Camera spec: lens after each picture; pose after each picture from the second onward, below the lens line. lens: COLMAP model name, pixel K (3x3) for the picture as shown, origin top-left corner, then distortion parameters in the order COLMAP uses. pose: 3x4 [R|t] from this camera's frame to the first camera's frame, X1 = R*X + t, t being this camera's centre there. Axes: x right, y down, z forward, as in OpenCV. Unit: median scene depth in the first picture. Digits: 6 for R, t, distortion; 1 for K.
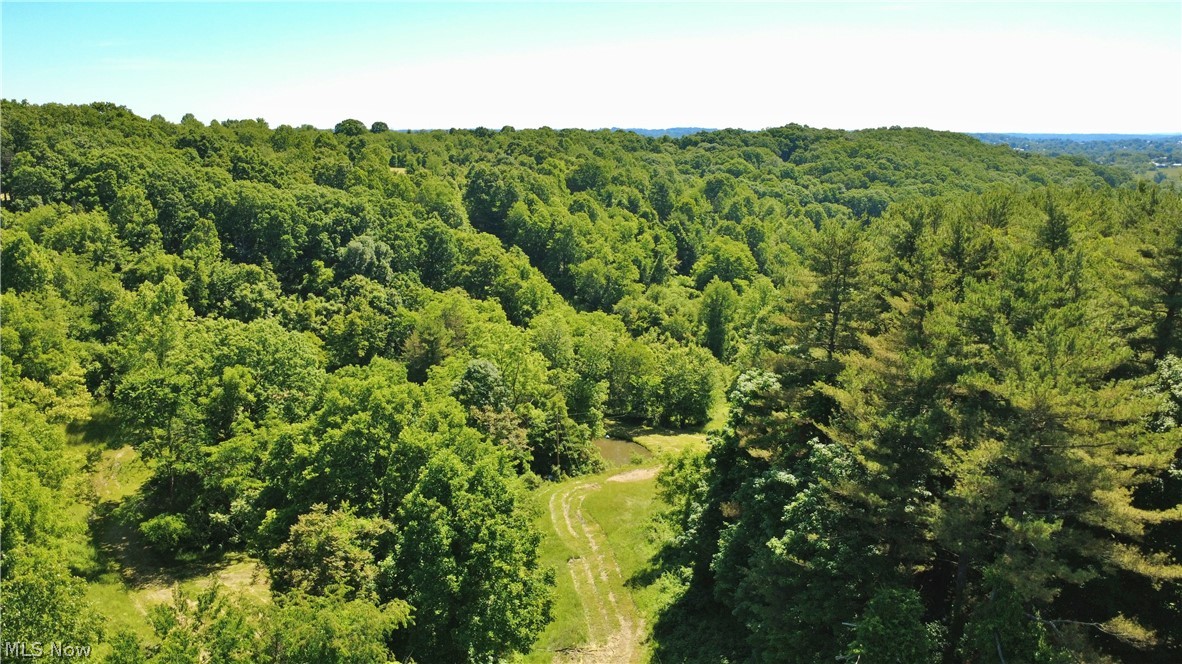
lens RADIAL K [[861.3, 0, 588.7], [0, 861.3, 334.1], [0, 0, 1]] dist [-0.000933, -0.003155]
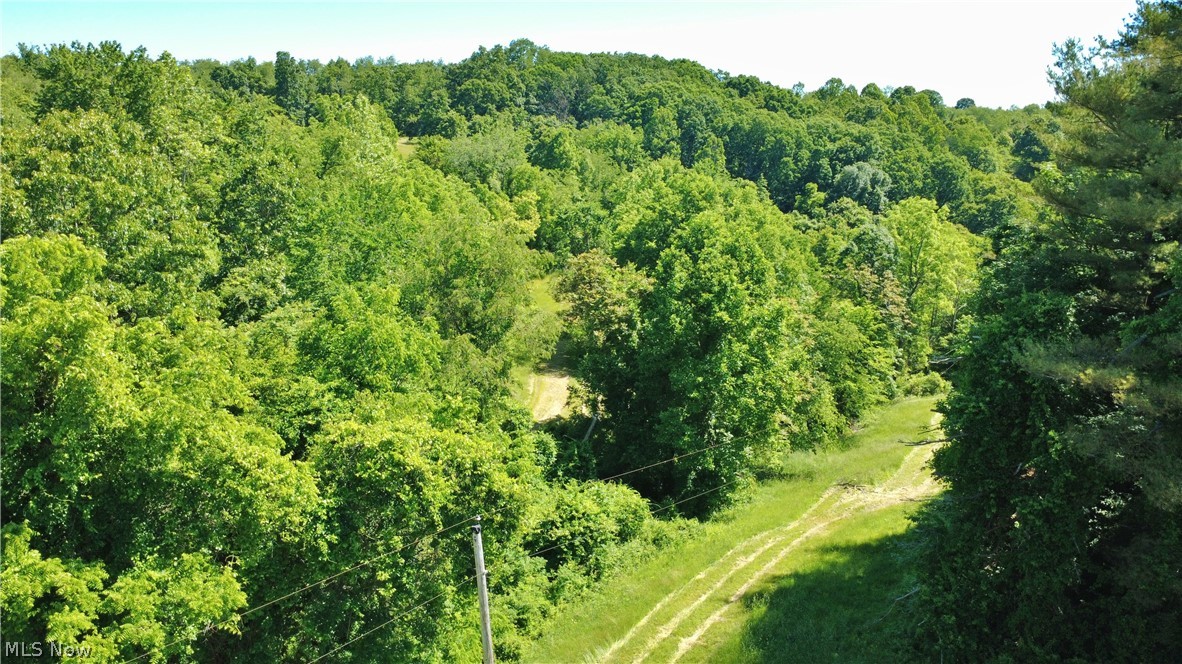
lens RADIAL K [[861.3, 0, 590.7], [0, 861.3, 334.1], [0, 0, 1]] dist [-0.000933, -0.003155]
pose [[0.784041, 0.140519, -0.604594, 0.122999], [-0.144329, 0.988612, 0.042605, 0.086430], [0.603696, 0.053856, 0.795394, 0.037997]]
